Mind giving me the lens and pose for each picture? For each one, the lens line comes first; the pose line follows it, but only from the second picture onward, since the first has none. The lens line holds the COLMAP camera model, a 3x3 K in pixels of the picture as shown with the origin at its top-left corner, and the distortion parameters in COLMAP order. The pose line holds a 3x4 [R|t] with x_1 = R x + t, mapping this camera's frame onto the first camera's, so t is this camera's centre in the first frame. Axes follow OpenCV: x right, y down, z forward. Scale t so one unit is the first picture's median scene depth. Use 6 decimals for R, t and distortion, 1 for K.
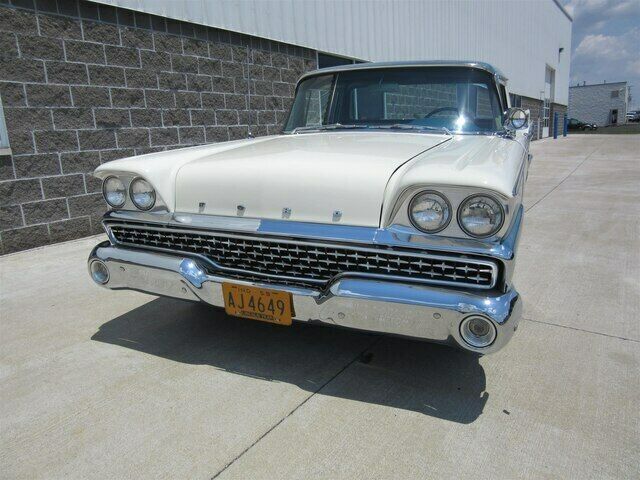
lens RADIAL K [[480.4, 0, 317.7], [0, 480.4, 239.0], [0, 0, 1]] dist [-0.029229, 0.018531]
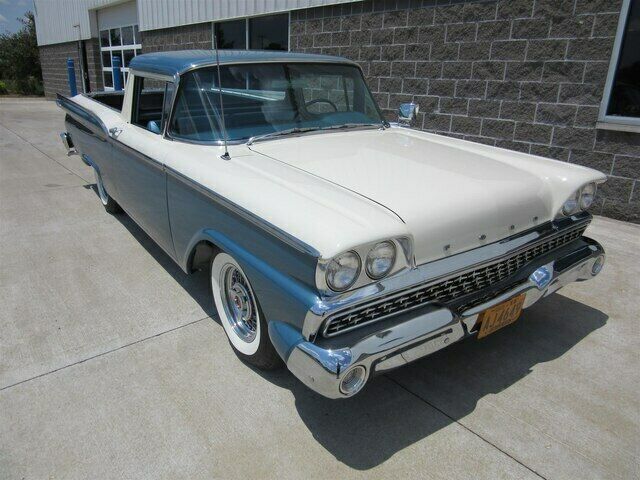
lens RADIAL K [[480.4, 0, 318.1], [0, 480.4, 238.8], [0, 0, 1]] dist [-0.029229, 0.018531]
pose [[-0.308739, 0.337254, -0.889348, 1.045716], [-0.222128, 0.883606, 0.412189, -0.416483], [0.924845, 0.324808, -0.197890, 1.373062]]
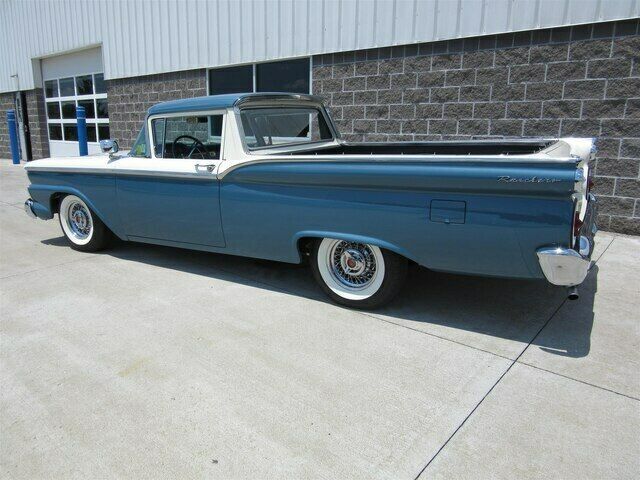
lens RADIAL K [[480.4, 0, 318.0], [0, 480.4, 240.5], [0, 0, 1]] dist [-0.029229, 0.018531]
pose [[-0.129159, 0.266692, -0.955088, 1.039606], [-0.218228, 0.931898, 0.289728, -0.310610], [0.967313, 0.245848, -0.062164, 1.002595]]
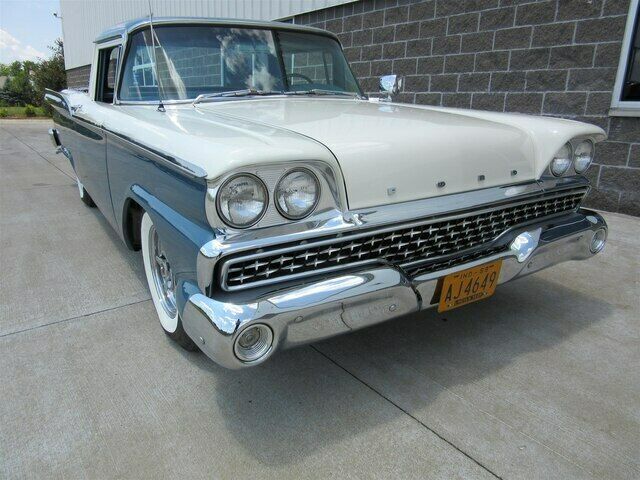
lens RADIAL K [[480.4, 0, 317.4], [0, 480.4, 240.5], [0, 0, 1]] dist [-0.029229, 0.018531]
pose [[-0.358824, 0.284088, -0.889123, 0.978109], [-0.213412, 0.902356, 0.374444, -0.352963], [0.908681, 0.324109, -0.263159, 1.442481]]
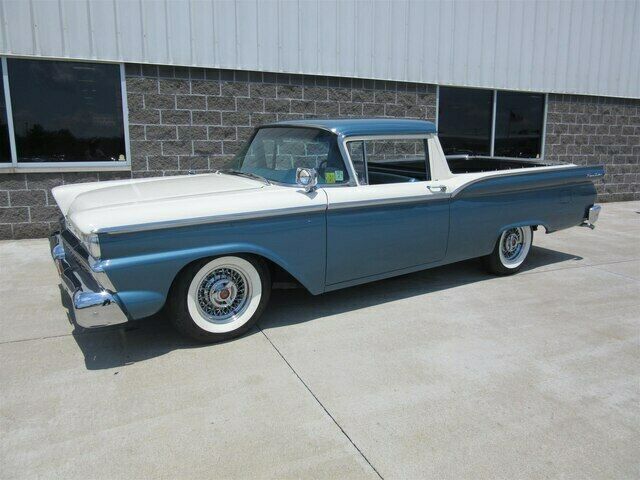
lens RADIAL K [[480.4, 0, 318.3], [0, 480.4, 238.5], [0, 0, 1]] dist [-0.029229, 0.018531]
pose [[0.834353, 0.144785, -0.531876, 0.597476], [-0.157196, 0.987319, 0.022171, -0.070994], [0.528341, 0.065110, 0.846532, 0.006001]]
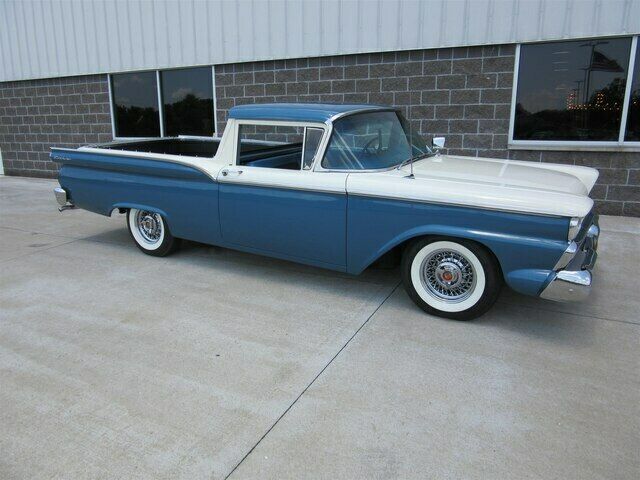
lens RADIAL K [[480.4, 0, 318.9], [0, 480.4, 240.9], [0, 0, 1]] dist [-0.029229, 0.018531]
pose [[0.110469, 0.277472, -0.954361, 1.271997], [-0.214618, 0.944243, 0.249688, -0.325655], [0.970431, 0.177241, 0.163861, 0.942022]]
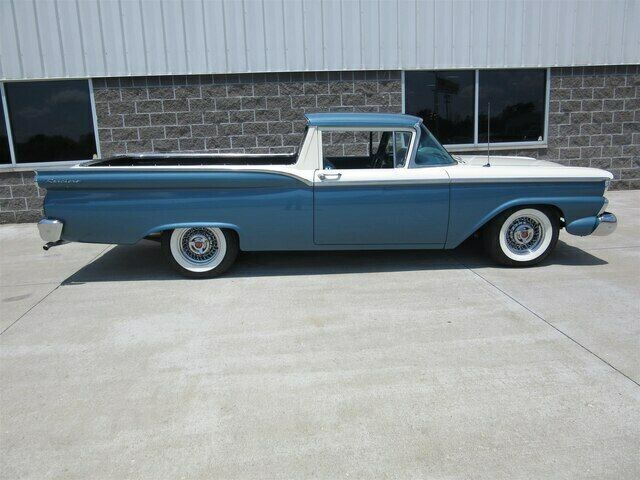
lens RADIAL K [[480.4, 0, 318.7], [0, 480.4, 238.4], [0, 0, 1]] dist [-0.029229, 0.018531]
pose [[0.635724, 0.172656, -0.752360, 1.108740], [-0.156674, 0.983238, 0.093255, -0.170061], [0.755849, 0.058591, 0.652119, 0.348879]]
